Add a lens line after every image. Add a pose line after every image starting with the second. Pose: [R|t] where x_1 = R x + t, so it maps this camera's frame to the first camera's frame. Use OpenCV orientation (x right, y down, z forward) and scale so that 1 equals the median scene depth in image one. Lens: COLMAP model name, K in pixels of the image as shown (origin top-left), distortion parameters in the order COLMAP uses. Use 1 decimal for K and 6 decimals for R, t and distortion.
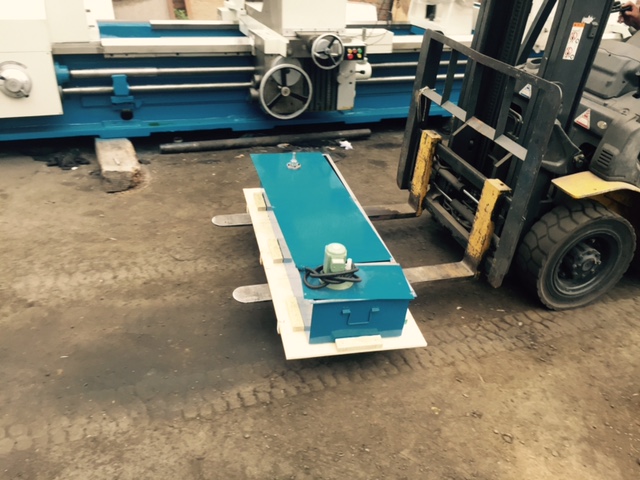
lens RADIAL K [[550.1, 0, 328.1], [0, 550.1, 242.1], [0, 0, 1]] dist [0.088253, -0.079963]
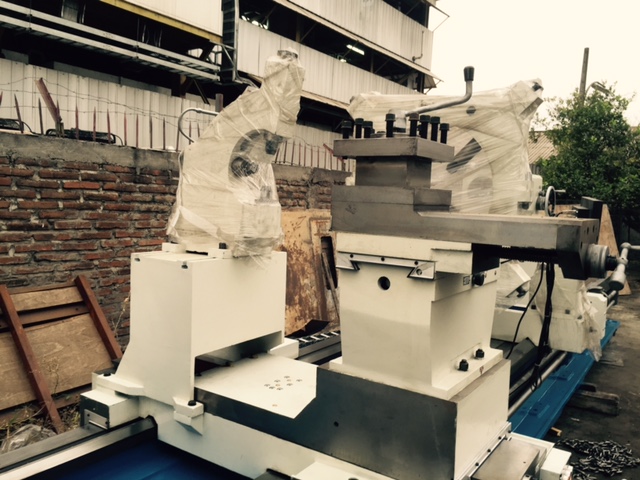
lens RADIAL K [[549.9, 0, 320.0], [0, 549.9, 240.0], [0, 0, 1]] dist [0.085483, -0.127379]
pose [[0.841157, -0.071521, 0.536041, -0.333604], [0.282796, 0.903062, -0.323272, -0.421814], [-0.460958, 0.423513, 0.779843, 0.664402]]
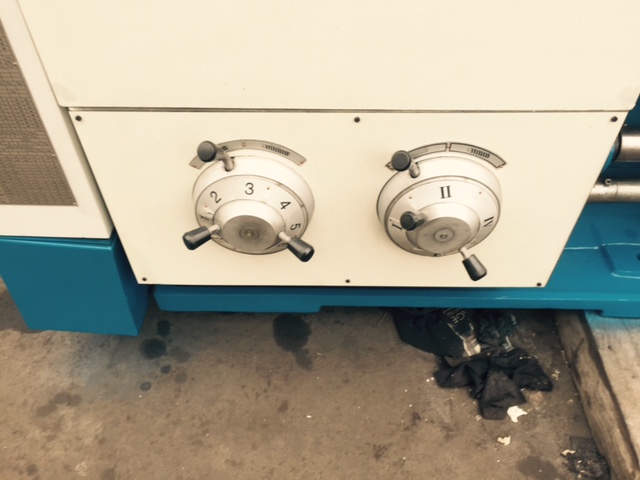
lens RADIAL K [[549.9, 0, 320.0], [0, 549.9, 240.0], [0, 0, 1]] dist [0.085483, -0.127379]
pose [[0.912559, 0.251995, -0.322080, -0.466646], [-0.155819, 0.942433, 0.295872, -0.303694], [0.378097, -0.219815, 0.899291, 0.657630]]
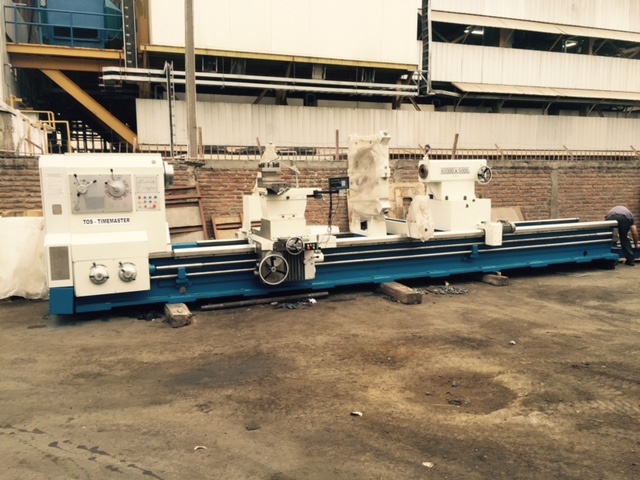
lens RADIAL K [[549.9, 0, 320.0], [0, 549.9, 240.0], [0, 0, 1]] dist [0.085483, -0.127379]
pose [[0.997242, -0.071204, -0.020949, 0.114009], [0.057371, 0.918568, -0.391077, 0.336446], [0.047089, 0.388797, 0.920119, -0.644361]]
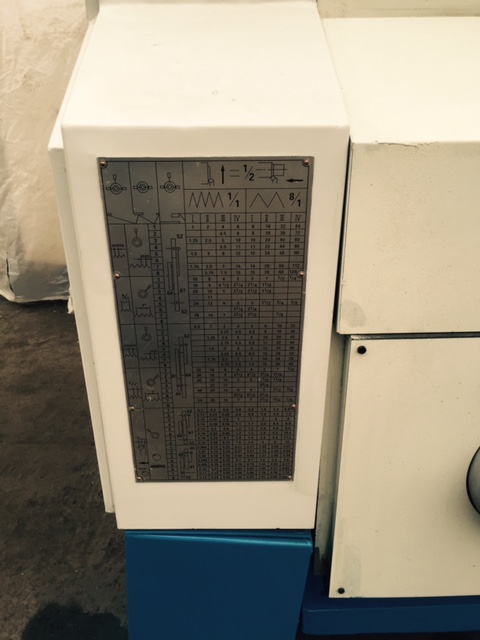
lens RADIAL K [[549.9, 0, 240.0], [0, 549.9, 320.0], [0, 0, 1]] dist [0.085483, -0.127379]
pose [[0.927427, 0.114026, -0.356198, -0.607376], [-0.132063, 0.990883, -0.026650, -0.270437], [0.349912, 0.071757, 0.934030, 0.674714]]
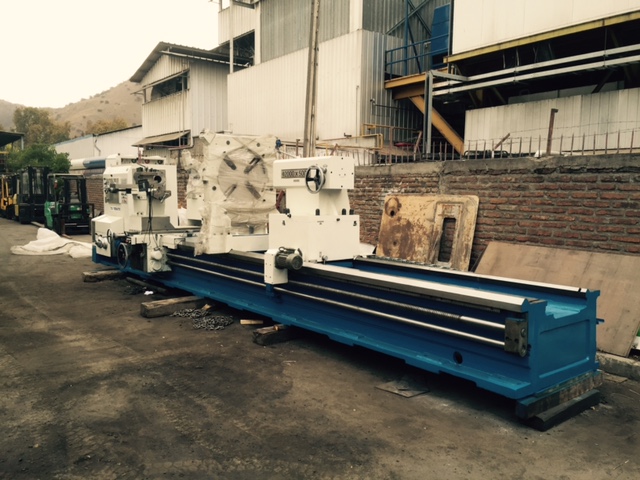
lens RADIAL K [[549.9, 0, 320.0], [0, 549.9, 240.0], [0, 0, 1]] dist [0.085483, -0.127379]
pose [[0.267533, 0.021804, -0.963302, 2.168925], [-0.477898, 0.871116, -0.113007, -0.447364], [0.836684, 0.490593, 0.243473, 1.086869]]
